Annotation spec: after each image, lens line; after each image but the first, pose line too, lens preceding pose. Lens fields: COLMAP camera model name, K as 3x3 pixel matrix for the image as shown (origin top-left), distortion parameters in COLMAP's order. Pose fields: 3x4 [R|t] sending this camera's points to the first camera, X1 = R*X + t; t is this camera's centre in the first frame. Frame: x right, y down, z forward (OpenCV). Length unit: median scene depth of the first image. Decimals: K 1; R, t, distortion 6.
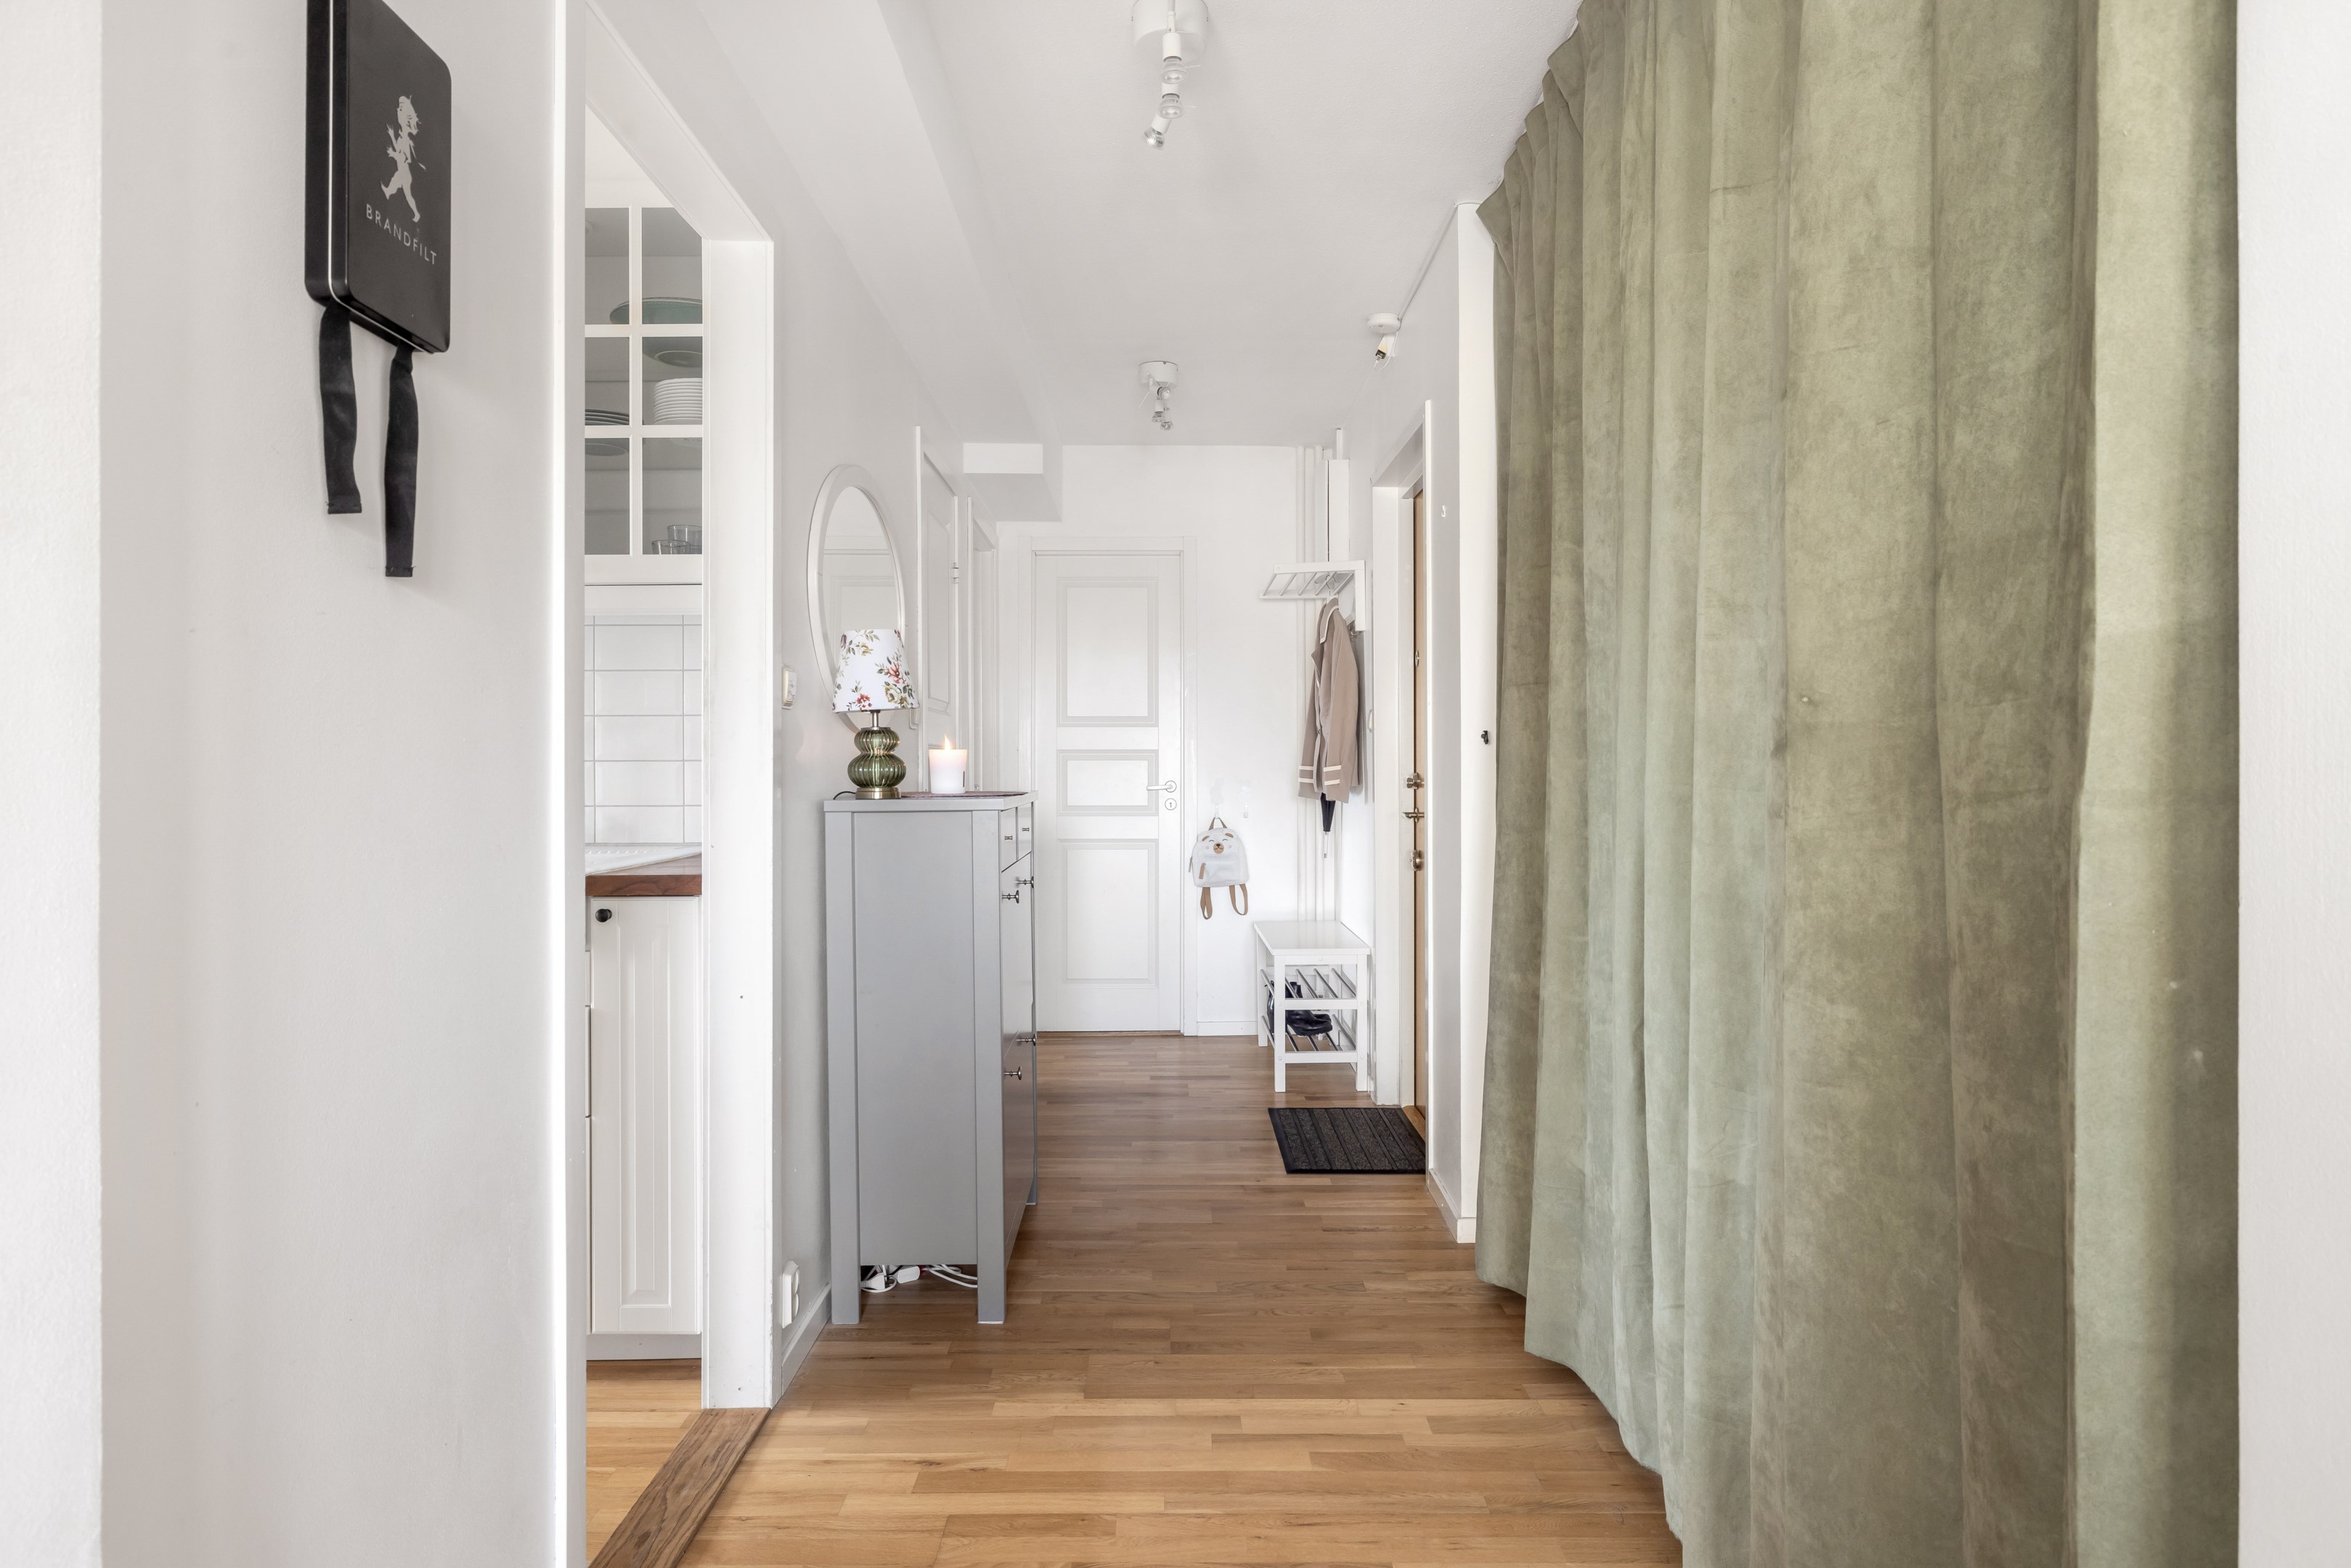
lens RADIAL K [[1289.3, 0, 1176.8], [0, 1289.3, 752.4], [0, 0, 1]] dist [-0.000096, -0.000180]
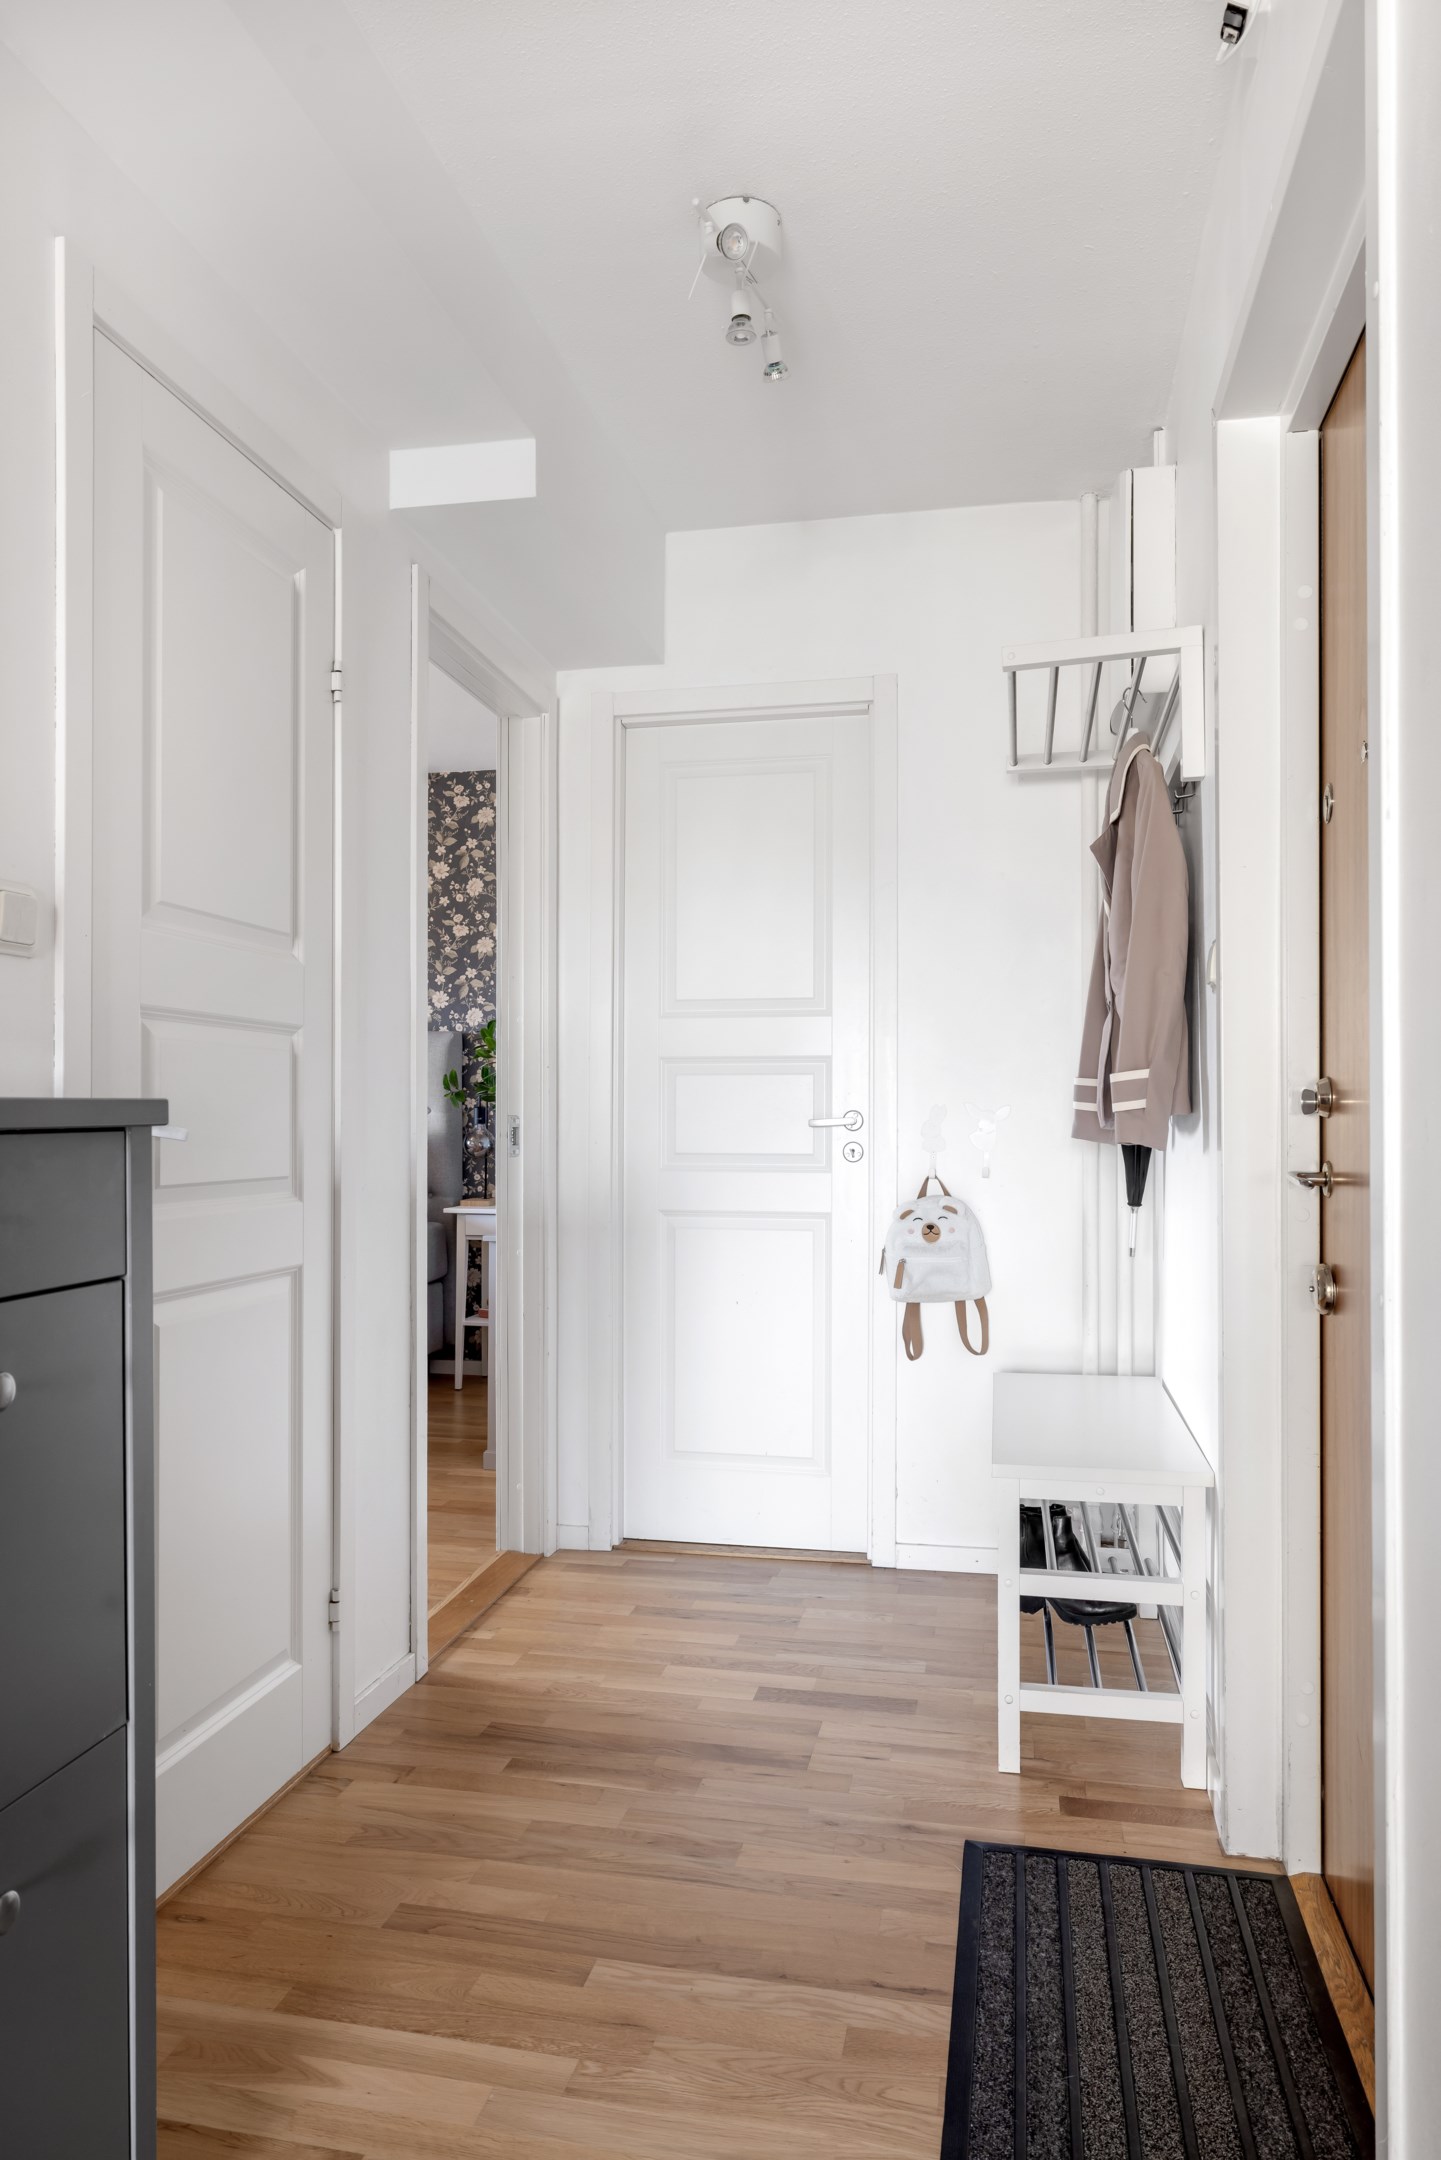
lens RADIAL K [[1345.8, 0, 711.8], [0, 1345.8, 1092.7], [0, 0, 1]] dist [-0.006862, 0.000250]
pose [[0.972365, 0.001187, -0.233465, 0.077431], [-0.003096, 0.999965, -0.007808, 0.020255], [0.233447, 0.008315, 0.972334, 0.437945]]
